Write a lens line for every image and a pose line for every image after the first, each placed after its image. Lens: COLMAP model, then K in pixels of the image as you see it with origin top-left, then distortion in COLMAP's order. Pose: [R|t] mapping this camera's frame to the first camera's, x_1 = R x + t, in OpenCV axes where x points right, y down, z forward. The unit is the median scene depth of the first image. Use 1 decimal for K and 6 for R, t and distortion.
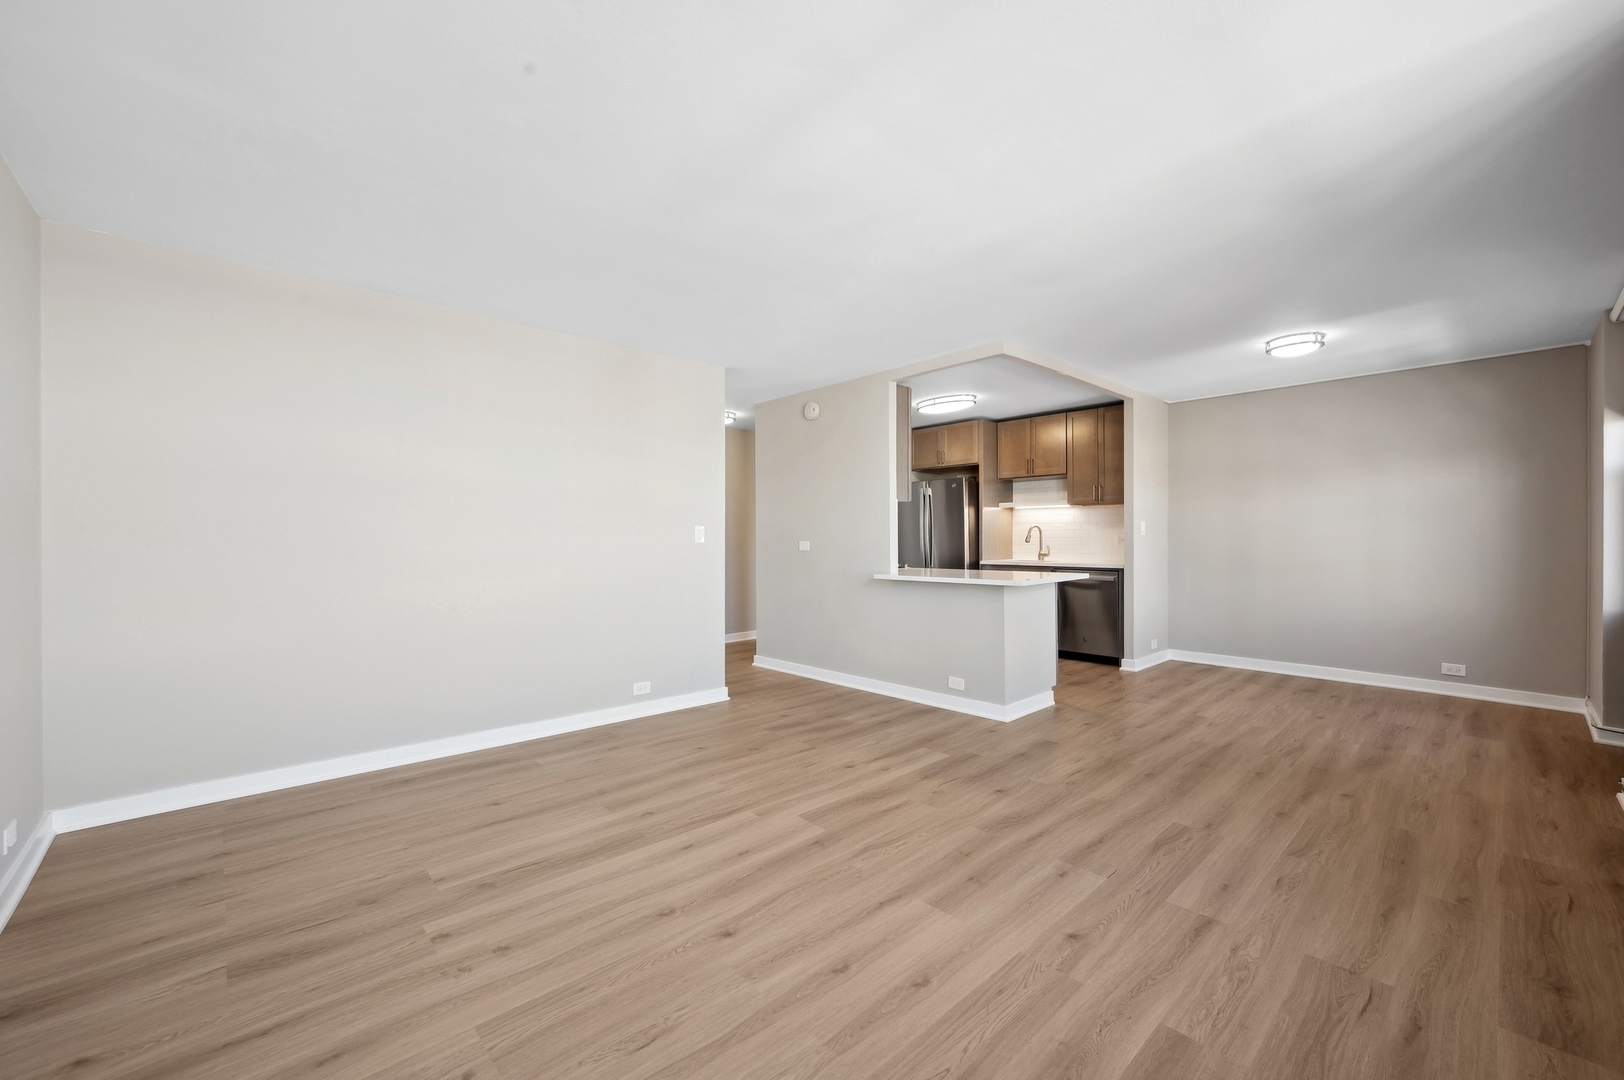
lens RADIAL K [[642.6, 0, 812.1], [0, 642.6, 539.1], [0, 0, 1]] dist [0.001209, 0.000523]
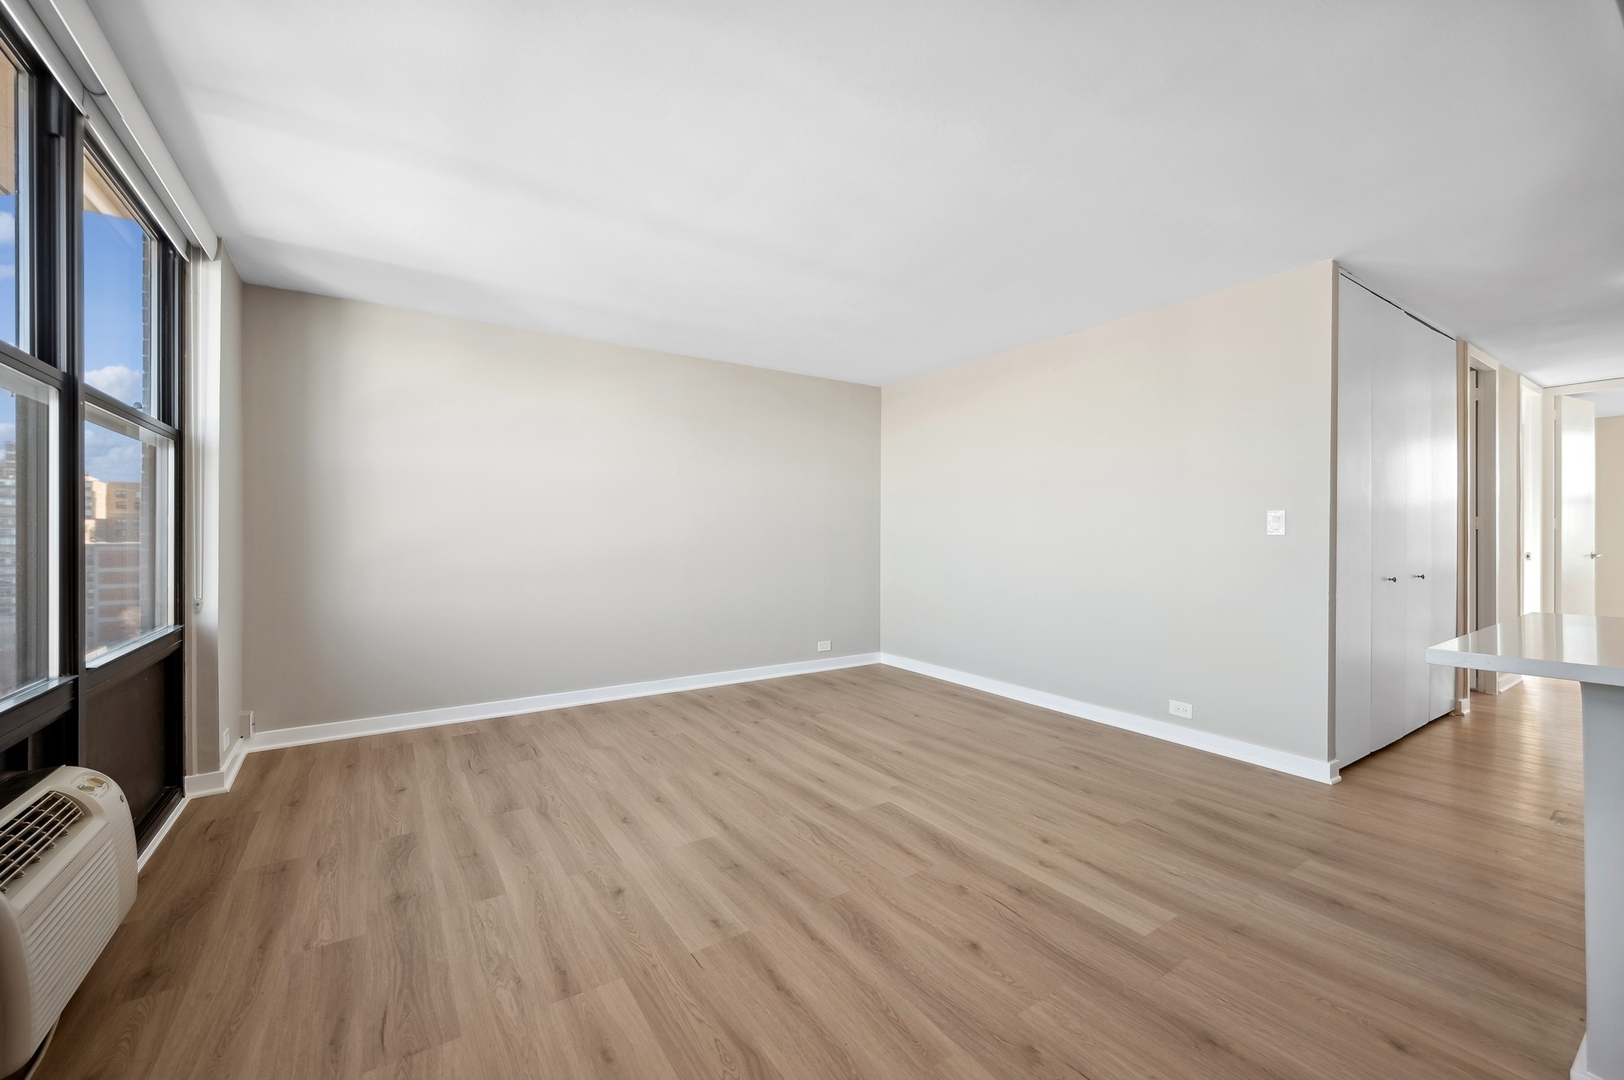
lens RADIAL K [[642.6, 0, 812.1], [0, 642.6, 539.1], [0, 0, 1]] dist [0.001209, 0.000523]
pose [[-0.147146, 0.011035, -0.989053, 1.210845], [-0.003437, 0.999926, 0.011668, 0.008001], [0.989109, 0.005116, -0.147097, 1.257643]]
